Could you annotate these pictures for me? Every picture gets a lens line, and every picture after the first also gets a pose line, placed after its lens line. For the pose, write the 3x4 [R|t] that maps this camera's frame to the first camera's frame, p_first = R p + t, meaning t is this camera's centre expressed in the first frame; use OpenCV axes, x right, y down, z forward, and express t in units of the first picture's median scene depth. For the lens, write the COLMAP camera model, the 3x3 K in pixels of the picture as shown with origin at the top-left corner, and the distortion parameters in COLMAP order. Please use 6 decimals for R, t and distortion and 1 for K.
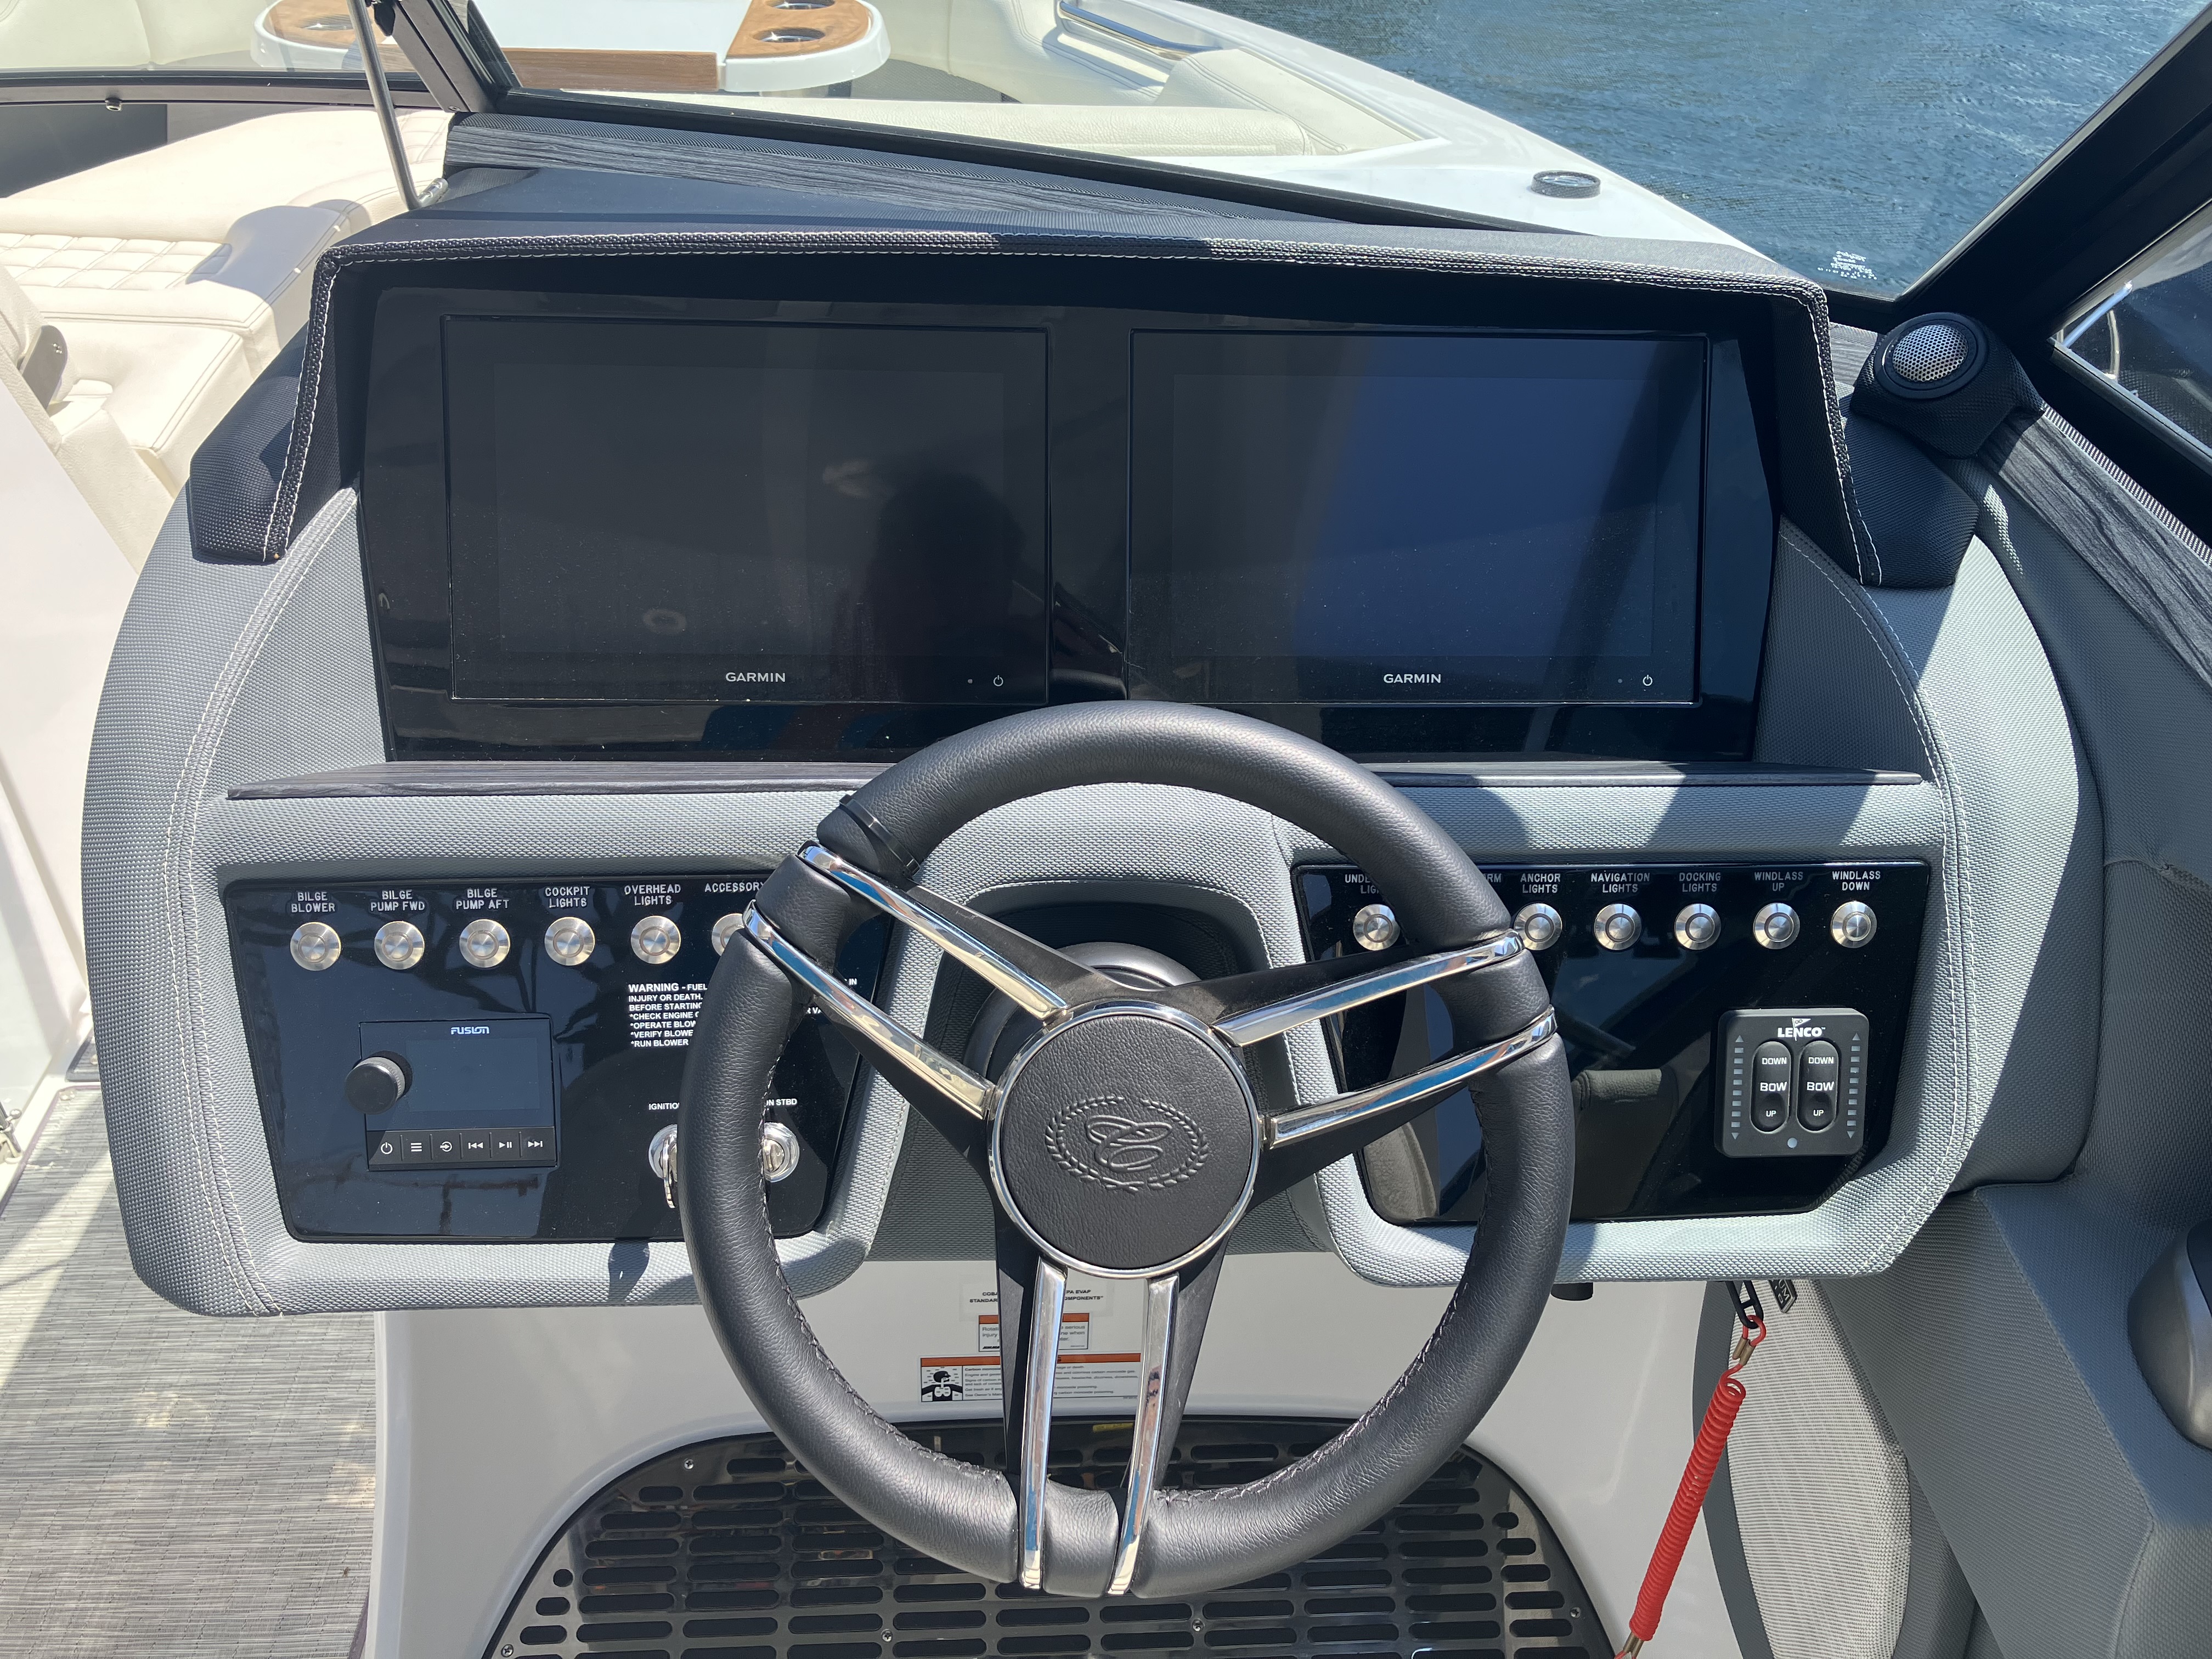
lens RADIAL K [[1833.4, 0, 1057.5], [0, 1833.4, 829.8], [0, 0, 1]] dist [0.025092, -0.026425]
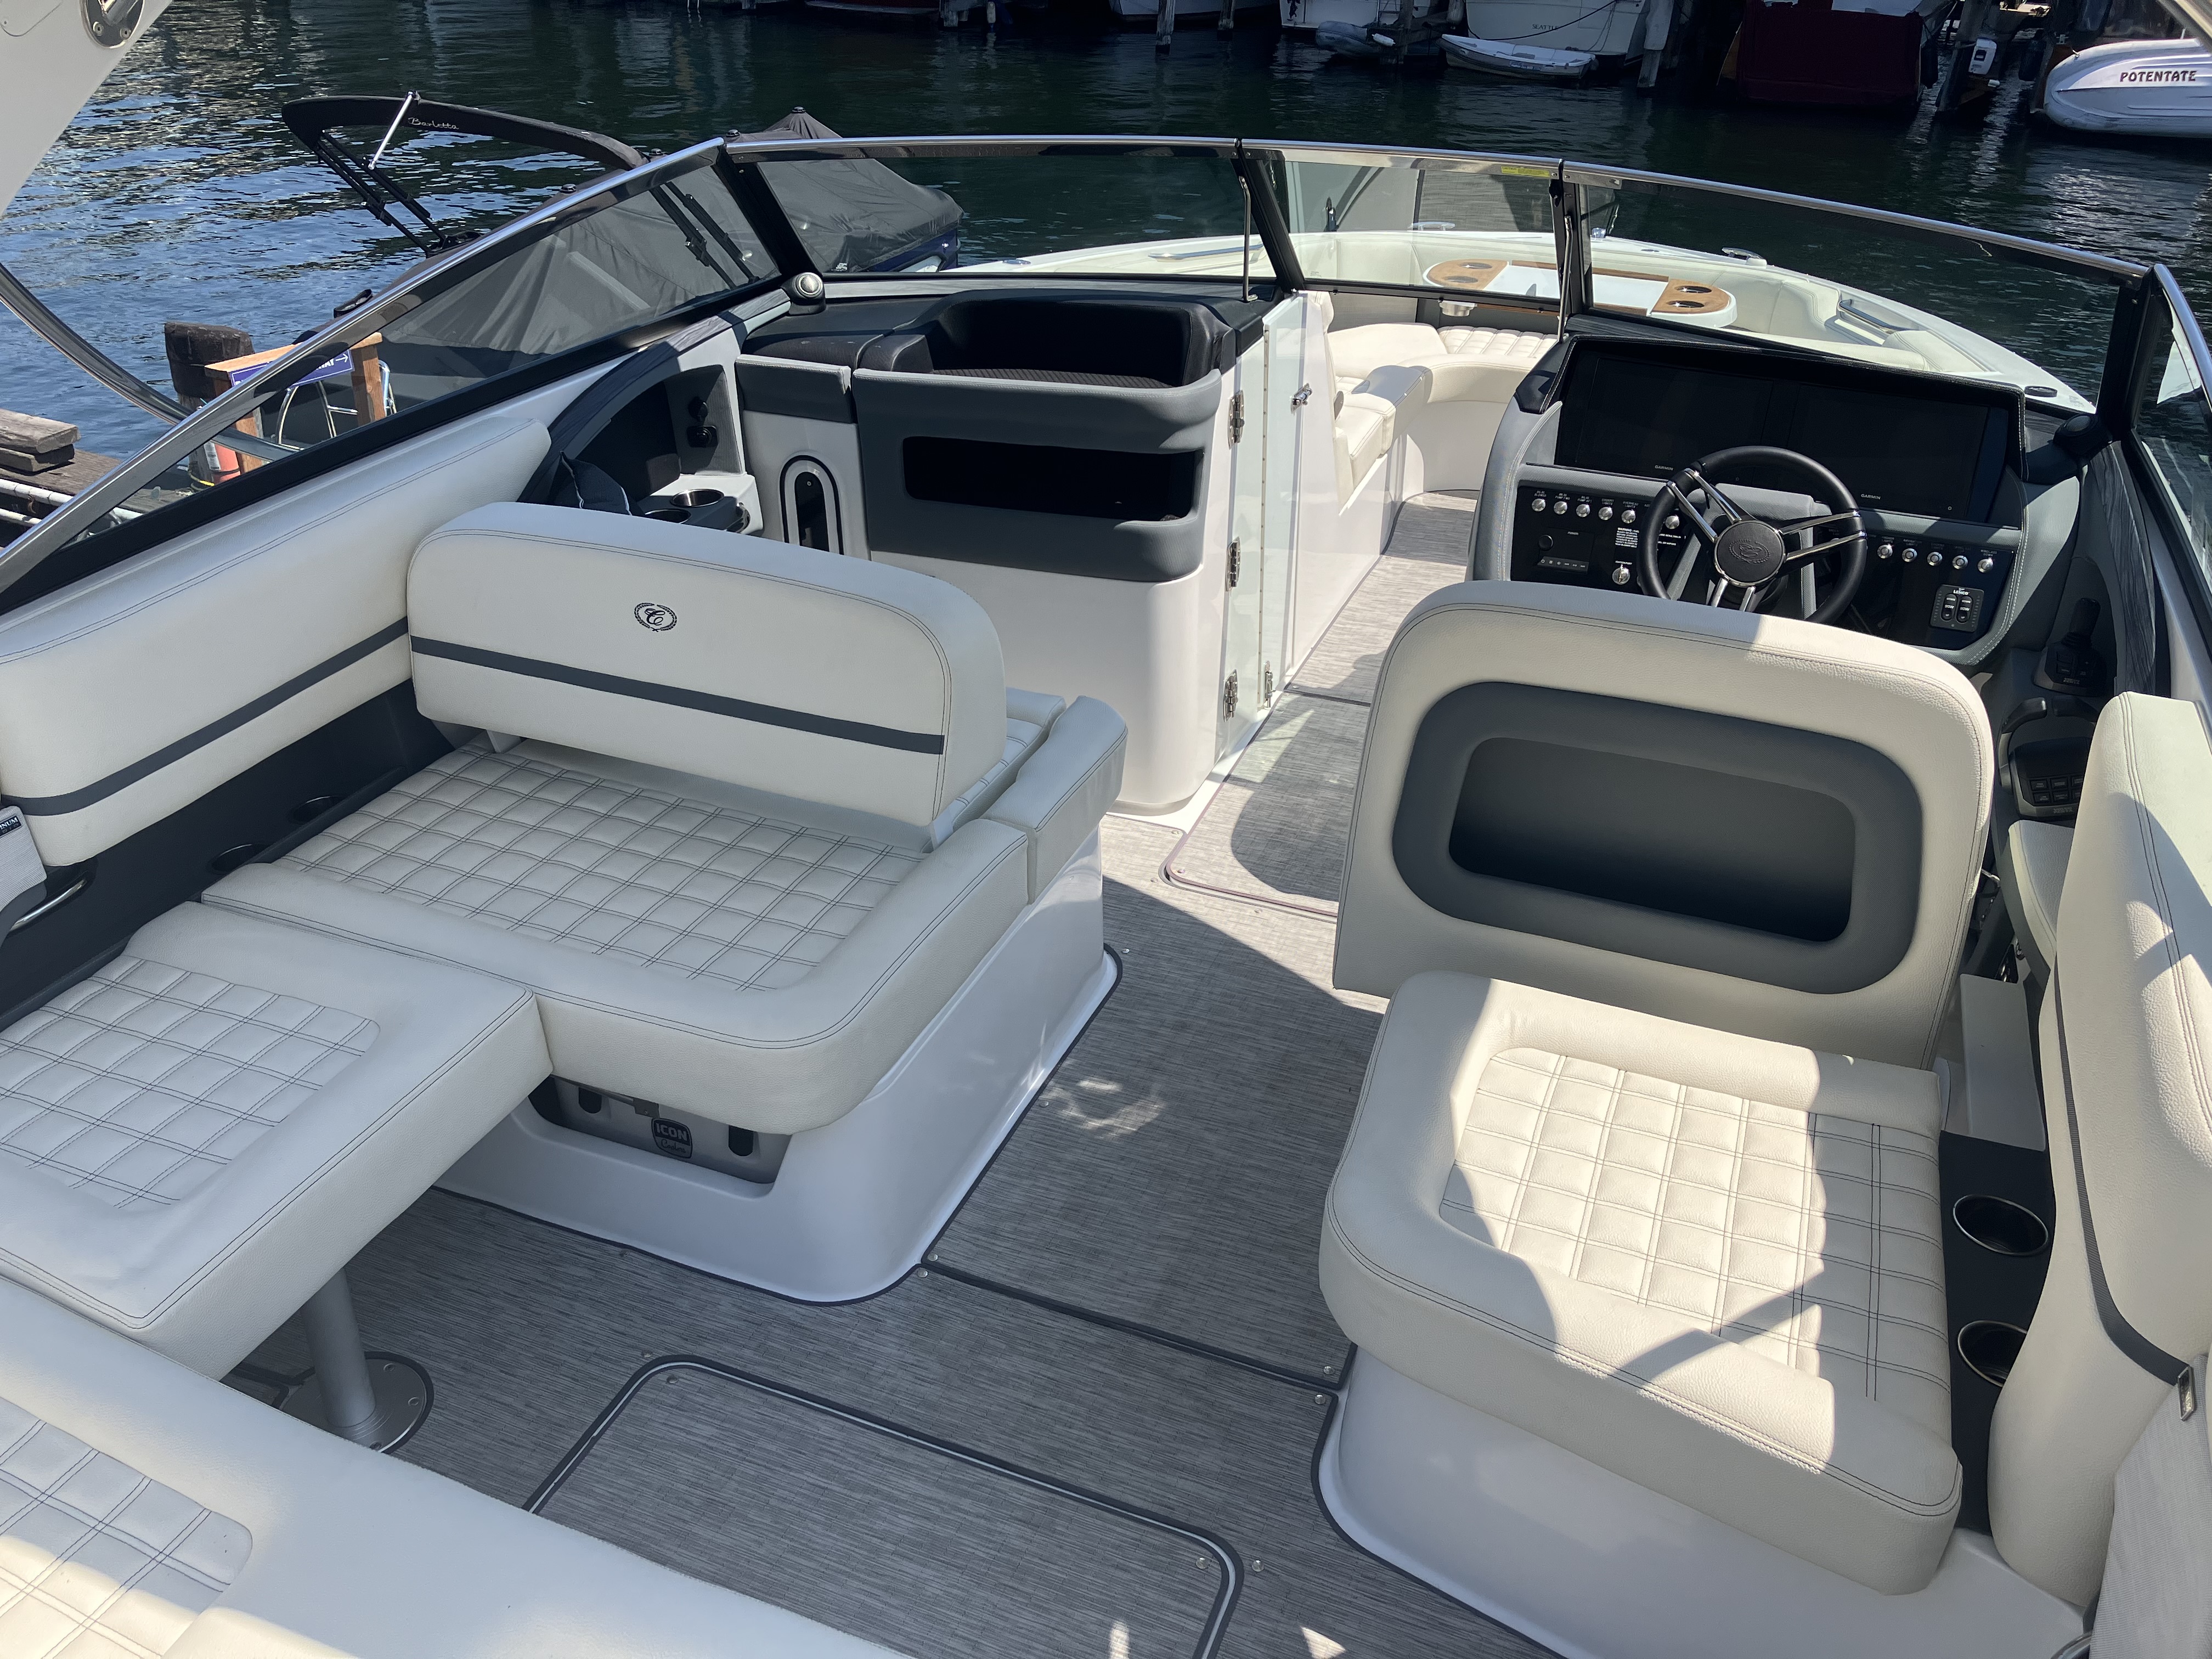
lens RADIAL K [[1802.6, 0, 1071.5], [0, 1802.6, 853.2], [0, 0, 1]] dist [0.015089, 0.006110]
pose [[0.906535, 0.206266, -0.368305, 0.242470], [-0.249518, 0.965585, -0.073387, 1.238962], [0.340493, 0.158426, 0.926804, -2.612936]]
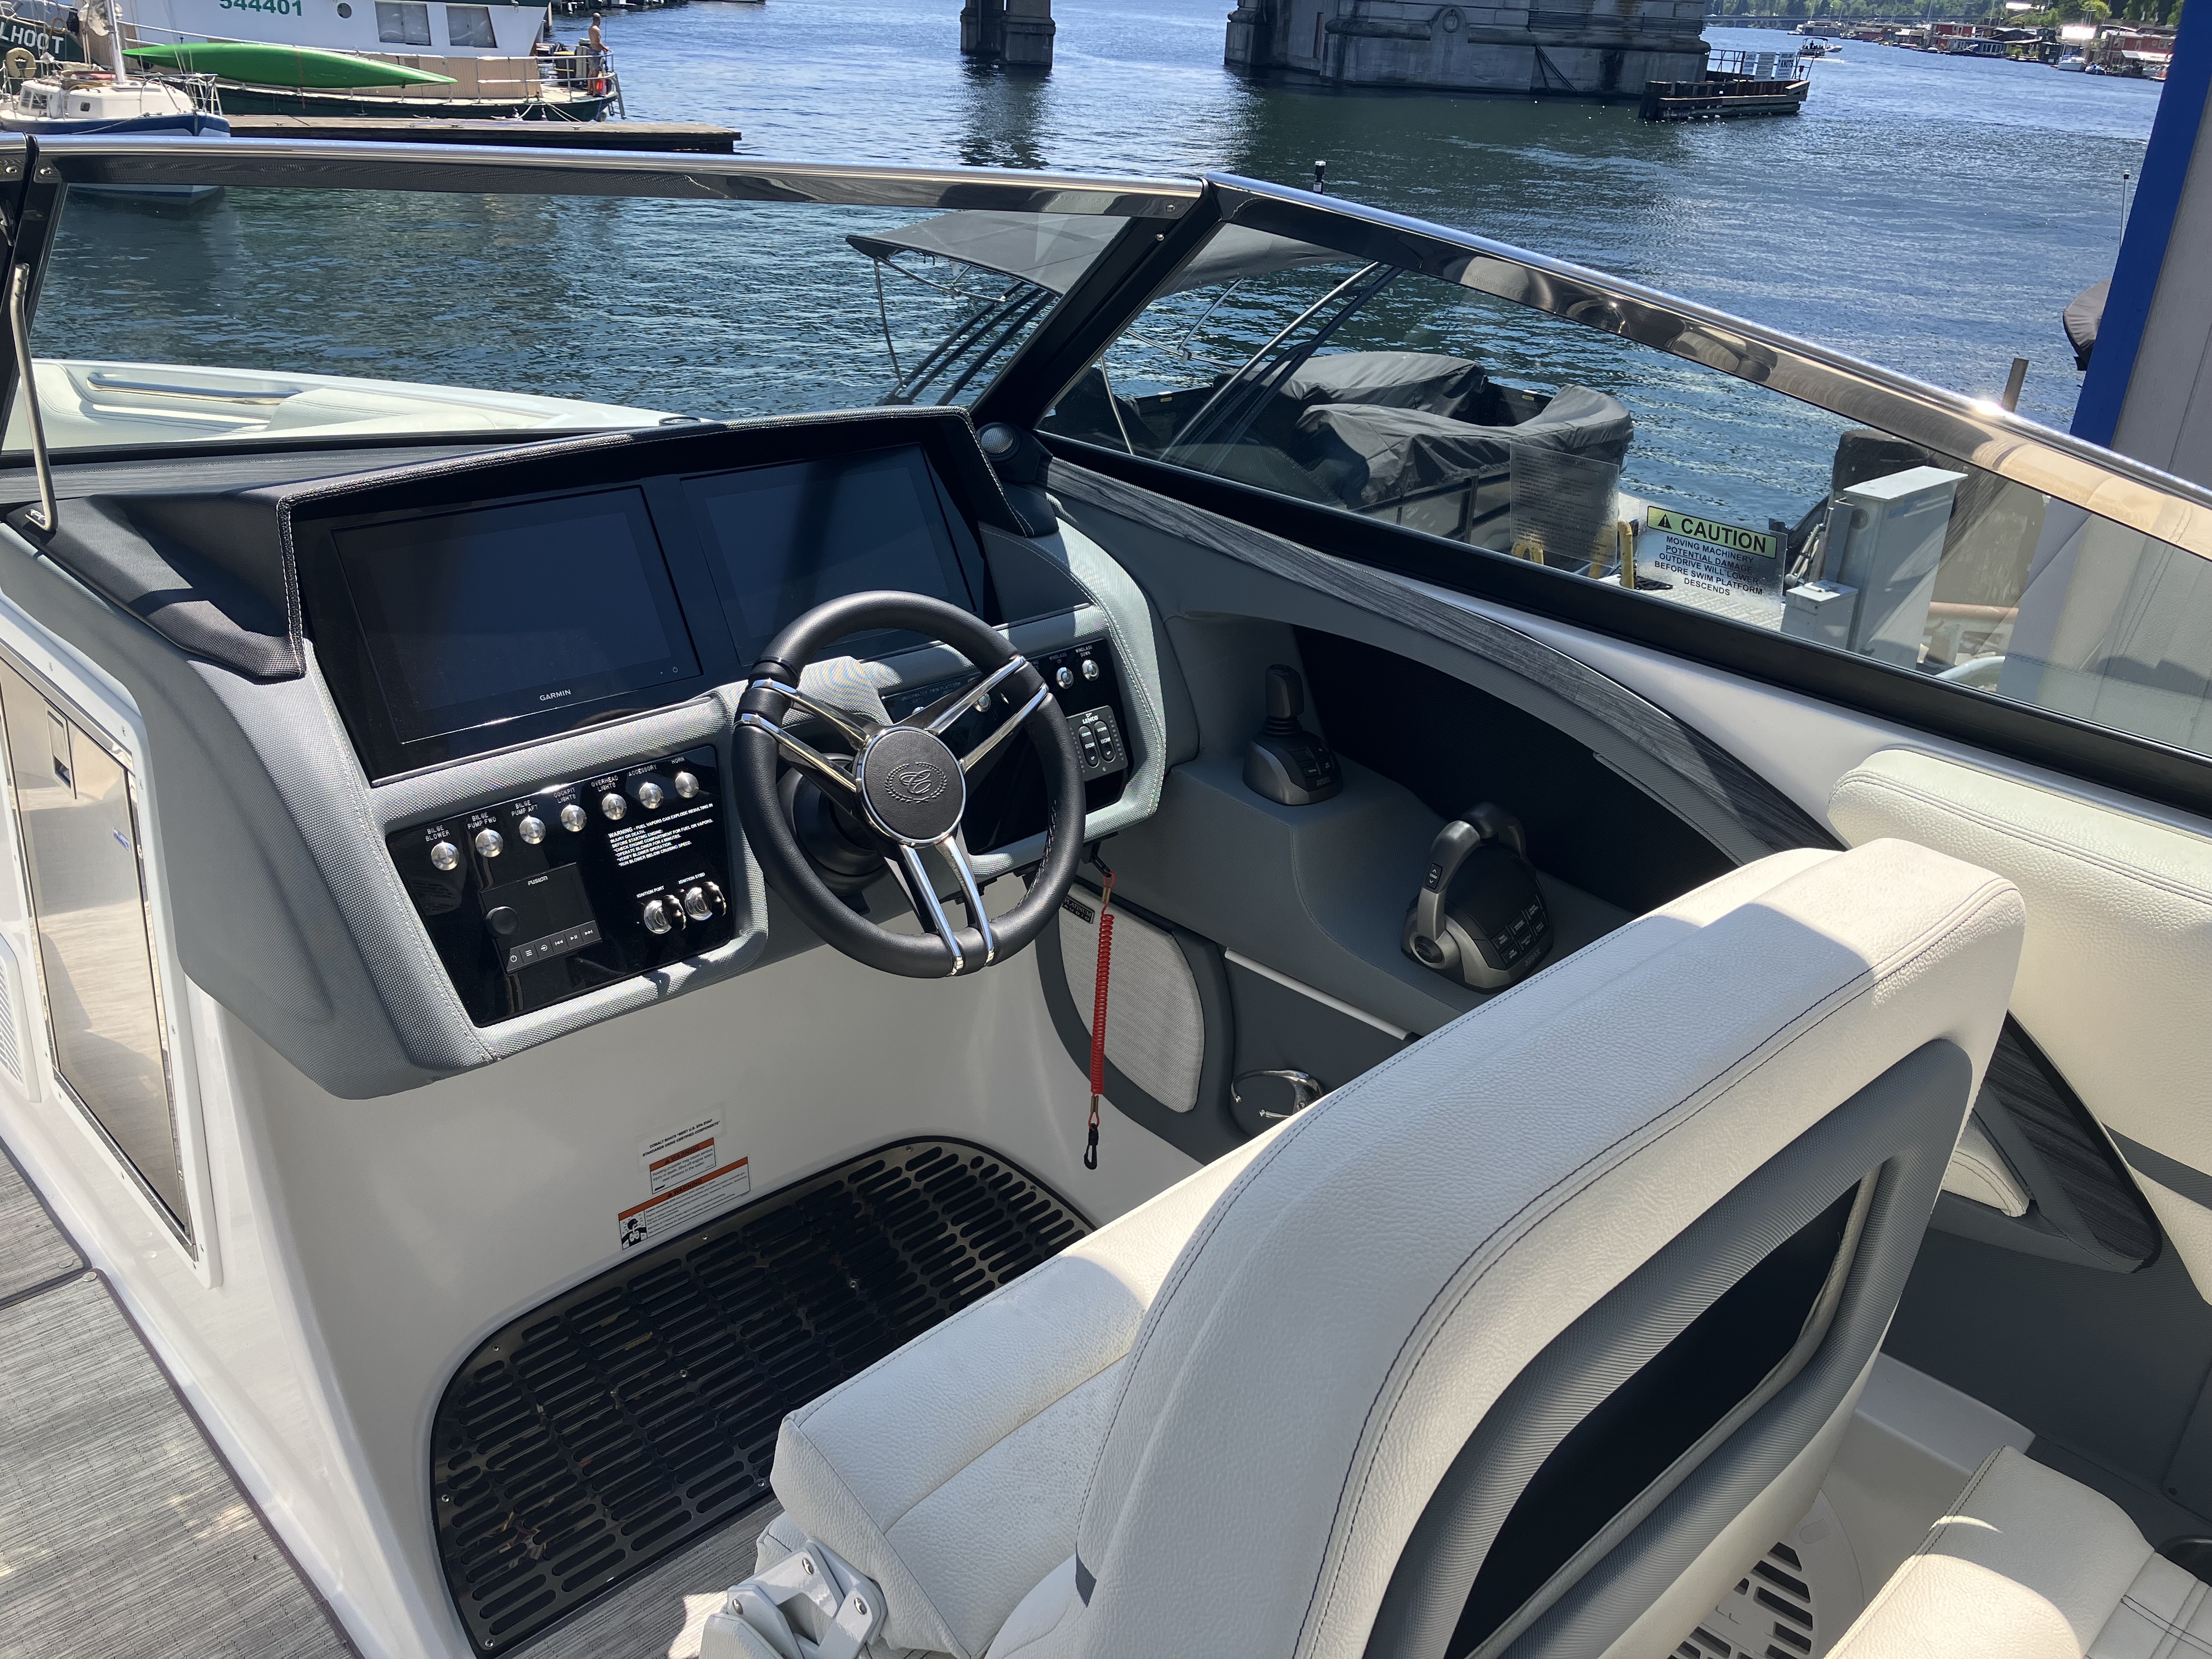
lens RADIAL K [[1812.9, 0, 1082.2], [0, 1812.9, 838.5], [0, 0, 1]] dist [0.026221, -0.060790]
pose [[0.754696, -0.269246, 0.598281, -0.940792], [0.362331, 0.931276, -0.037955, 0.321706], [-0.546946, 0.245420, 0.800387, -0.698131]]
